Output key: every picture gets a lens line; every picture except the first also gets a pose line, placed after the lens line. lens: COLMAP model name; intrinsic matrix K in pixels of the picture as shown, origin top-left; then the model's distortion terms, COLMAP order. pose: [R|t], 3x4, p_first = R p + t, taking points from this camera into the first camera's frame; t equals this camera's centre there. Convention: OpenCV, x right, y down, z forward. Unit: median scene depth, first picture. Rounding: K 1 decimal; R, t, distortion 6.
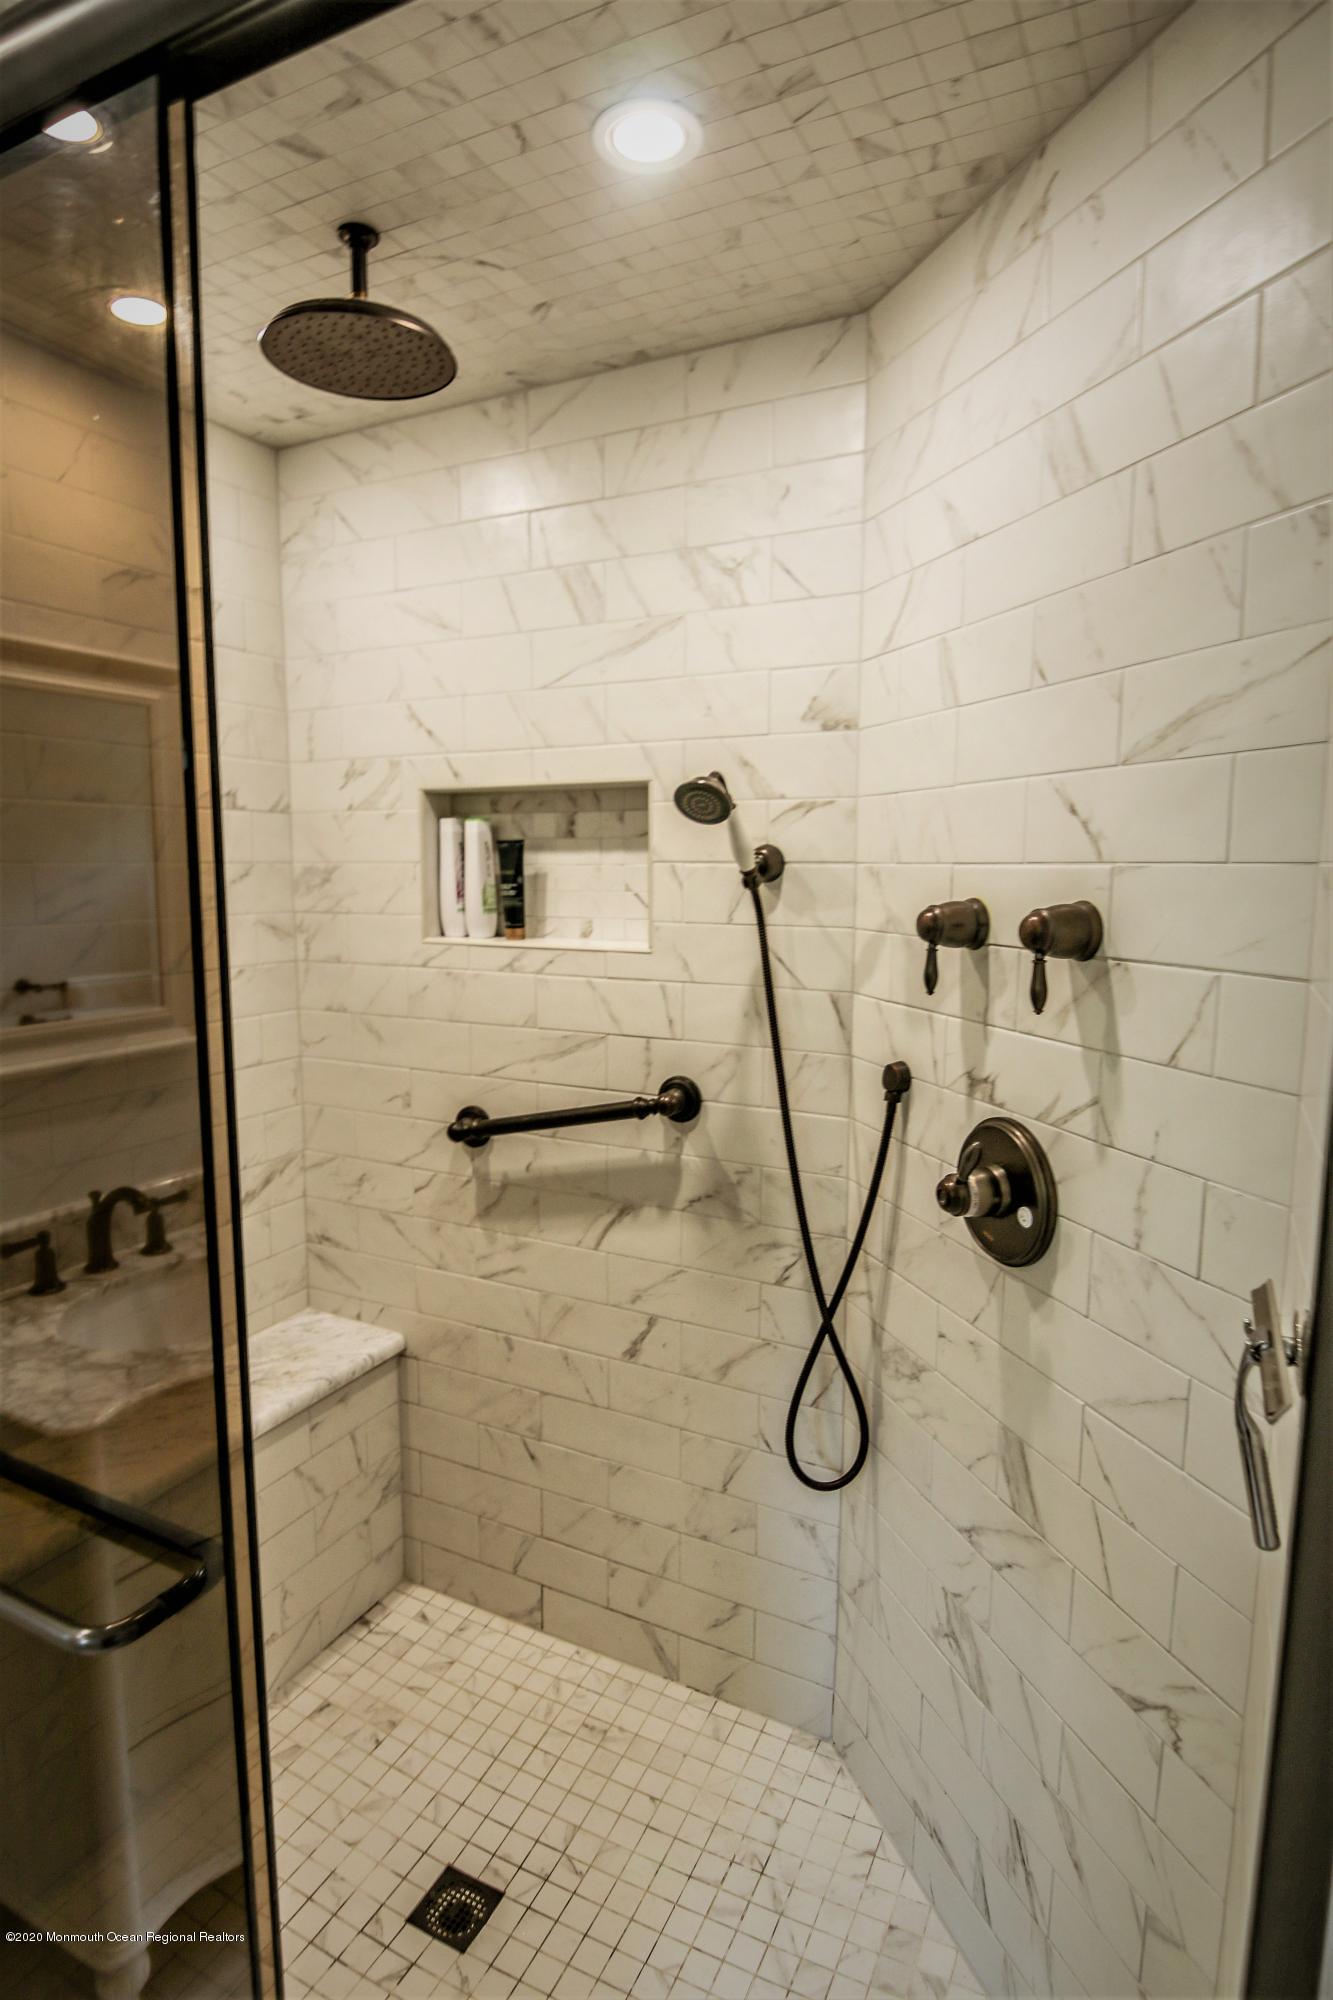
lens RADIAL K [[1024.6, 0, 666.5], [0, 1024.6, 1000.0], [0, 0, 1]] dist [0.001232, -0.015646]
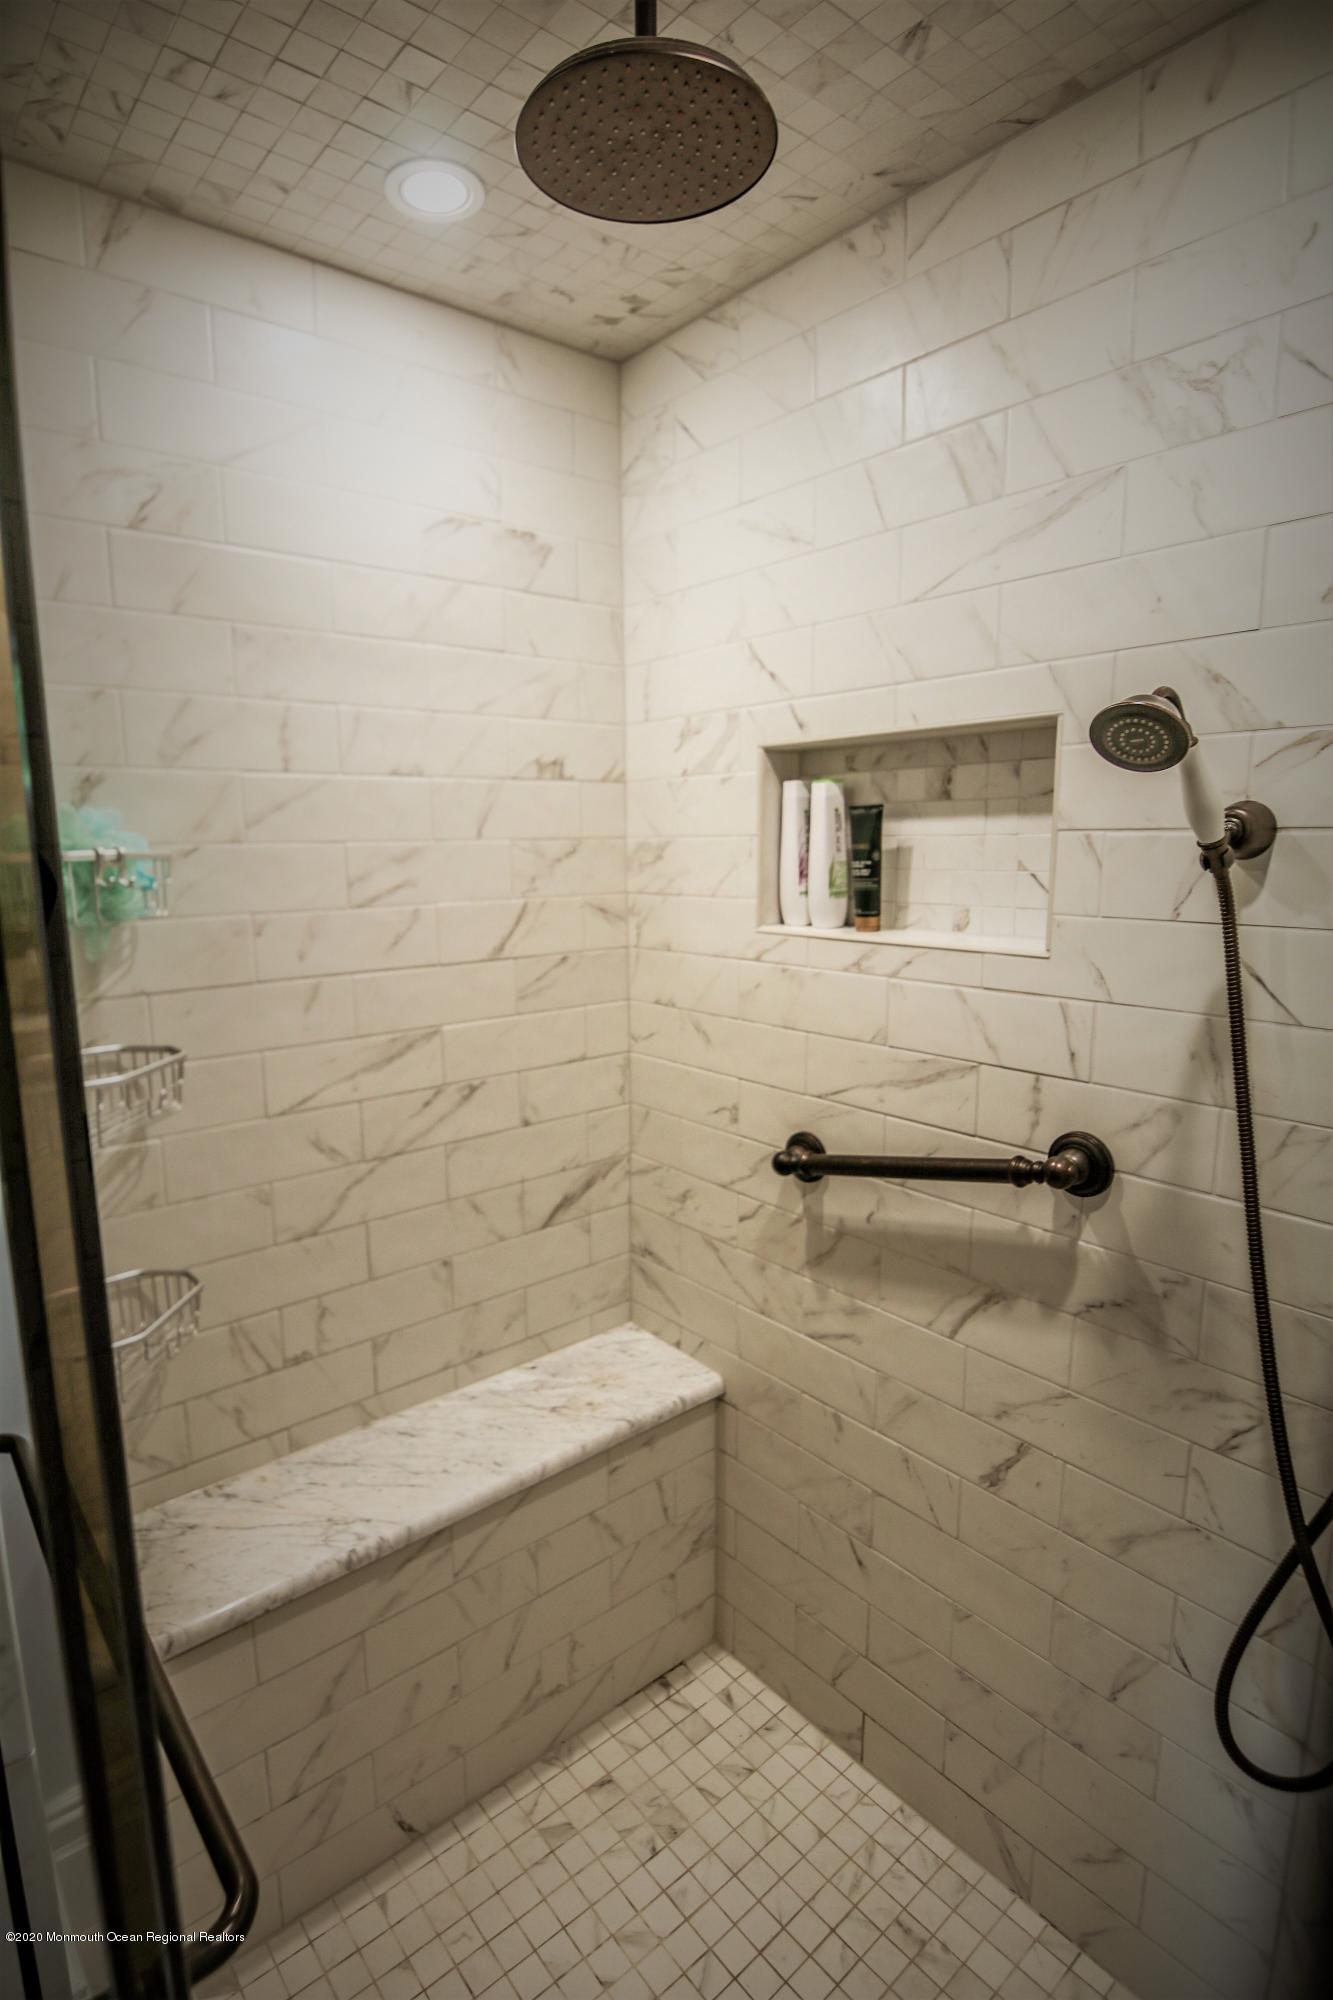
lens RADIAL K [[1012.2, 0, 622.2], [0, 1012.2, 1002.5], [0, 0, 1]] dist [-0.001840, -0.016531]
pose [[0.907209, 0.053359, -0.417282, 0.010453], [-0.039039, 0.998321, 0.042785, -0.030524], [0.418864, -0.022525, 0.907770, 0.210759]]
